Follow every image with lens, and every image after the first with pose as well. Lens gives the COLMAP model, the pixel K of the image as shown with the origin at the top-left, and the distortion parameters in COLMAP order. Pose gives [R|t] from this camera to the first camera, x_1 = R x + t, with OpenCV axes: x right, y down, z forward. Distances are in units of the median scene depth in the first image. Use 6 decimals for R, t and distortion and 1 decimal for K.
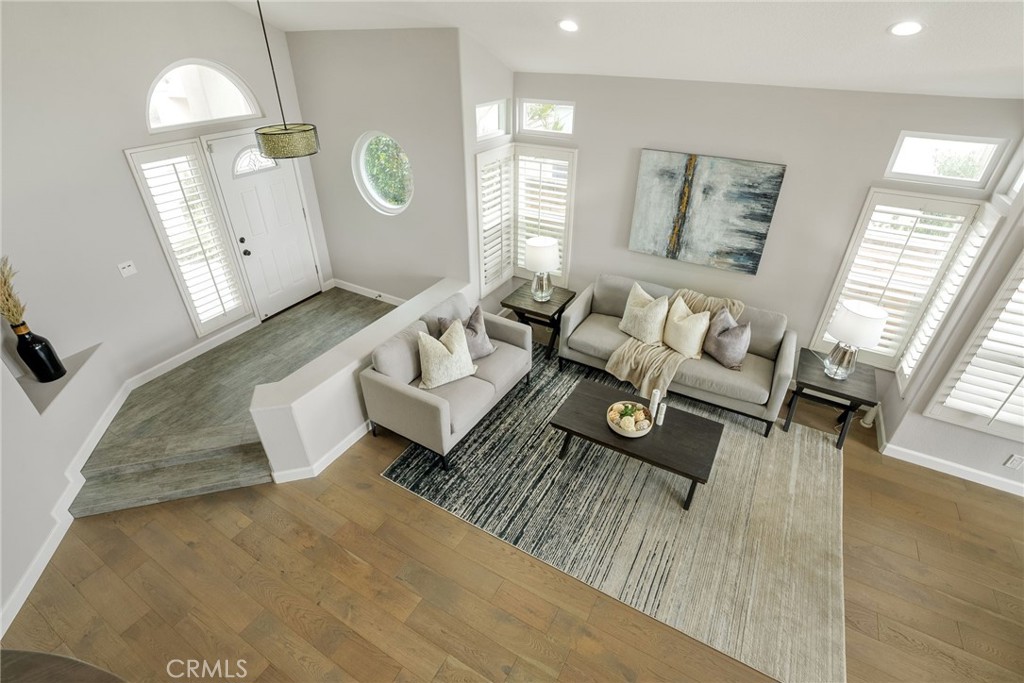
lens RADIAL K [[486.3, 0, 510.8], [0, 486.3, 336.4], [0, 0, 1]] dist [-0.058518, 0.022878]
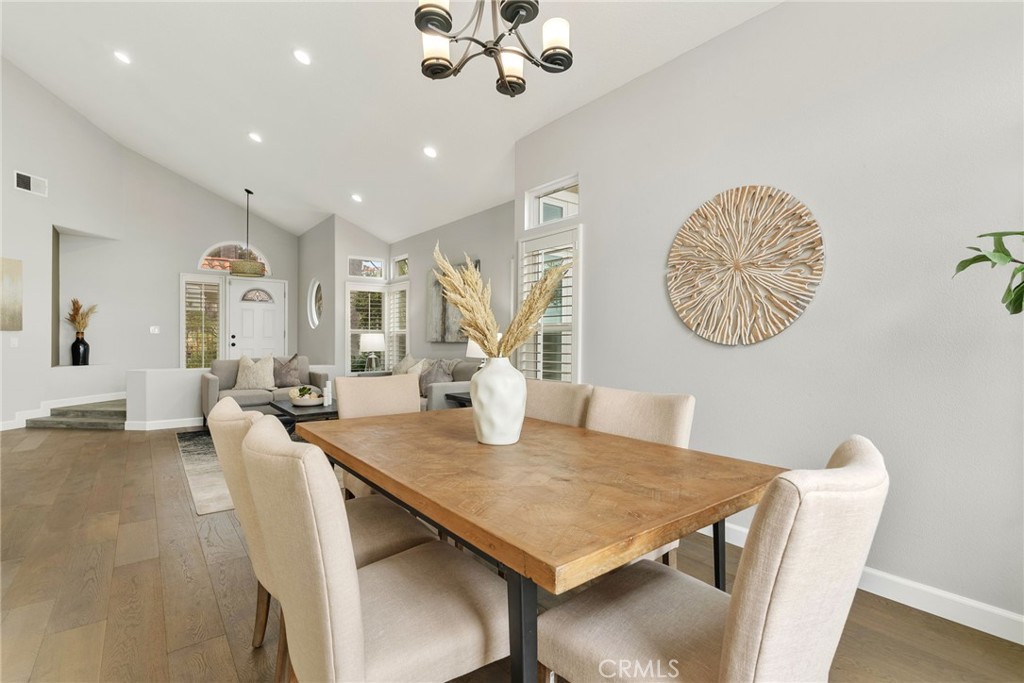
lens RADIAL K [[478.3, 0, 514.0], [0, 478.3, 333.1], [0, 0, 1]] dist [-0.071228, 0.032692]
pose [[0.927978, -0.004066, -0.372613, 1.088883], [-0.201095, 0.836370, -0.509947, 0.483690], [0.313715, 0.548151, 0.775315, 0.040005]]
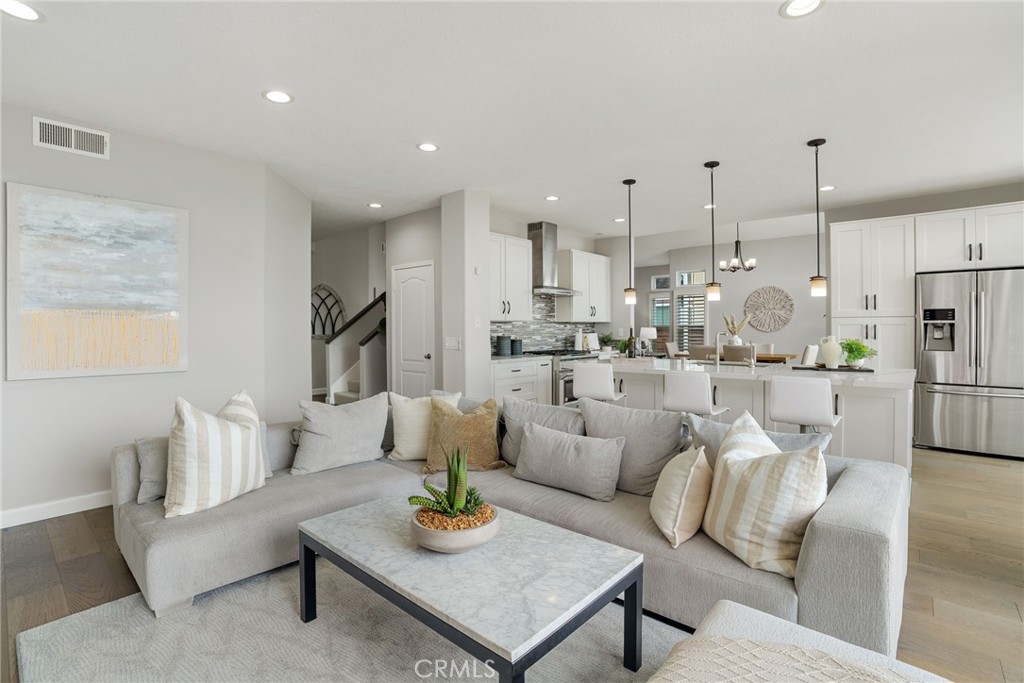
lens RADIAL K [[478.3, 0, 514.0], [0, 478.3, 333.1], [0, 0, 1]] dist [-0.071228, 0.032692]
pose [[0.980349, -0.007231, -0.197137, 0.432709], [-0.097639, 0.850550, -0.516751, 1.323483], [0.171411, 0.525845, 0.833130, -1.320140]]
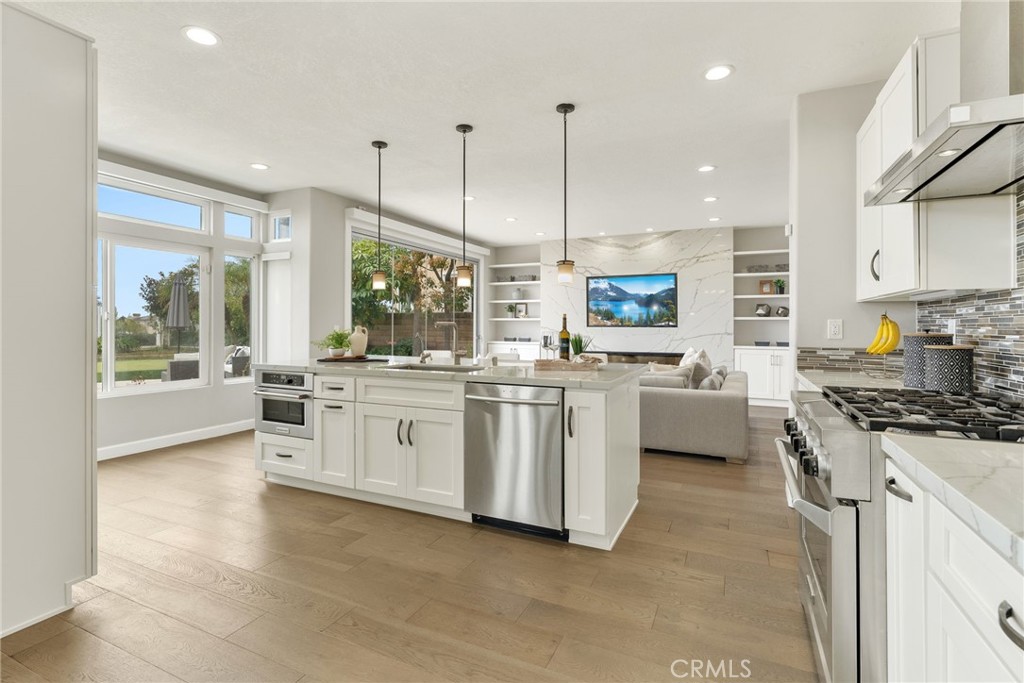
lens RADIAL K [[479.3, 0, 510.9], [0, 479.3, 323.1], [0, 0, 1]] dist [-0.002076, -0.000041]
pose [[-0.995879, -0.007338, -0.090391, 0.621546], [-0.054246, 0.846950, 0.528897, 0.389744], [0.072676, 0.531621, -0.843858, 0.178856]]
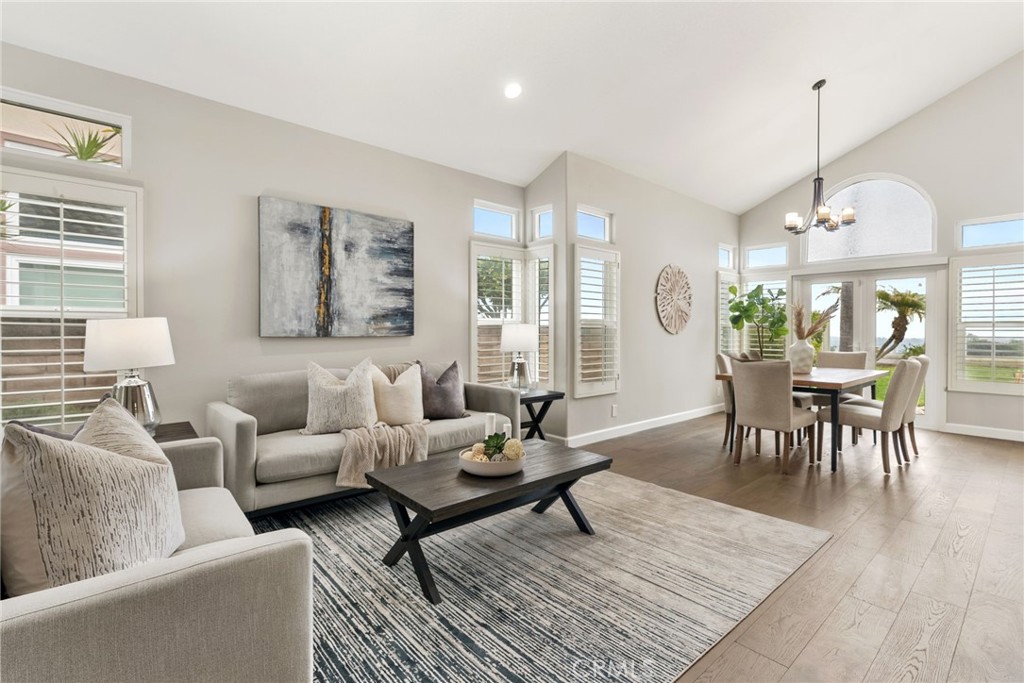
lens RADIAL K [[475.0, 0, 512.2], [0, 475.0, 335.0], [0, 0, 1]] dist [0.000275, 0.000174]
pose [[0.319778, -0.012950, 0.947404, -0.319122], [0.507141, 0.846957, -0.159599, 0.122010], [-0.800344, 0.531503, 0.277405, 0.594672]]
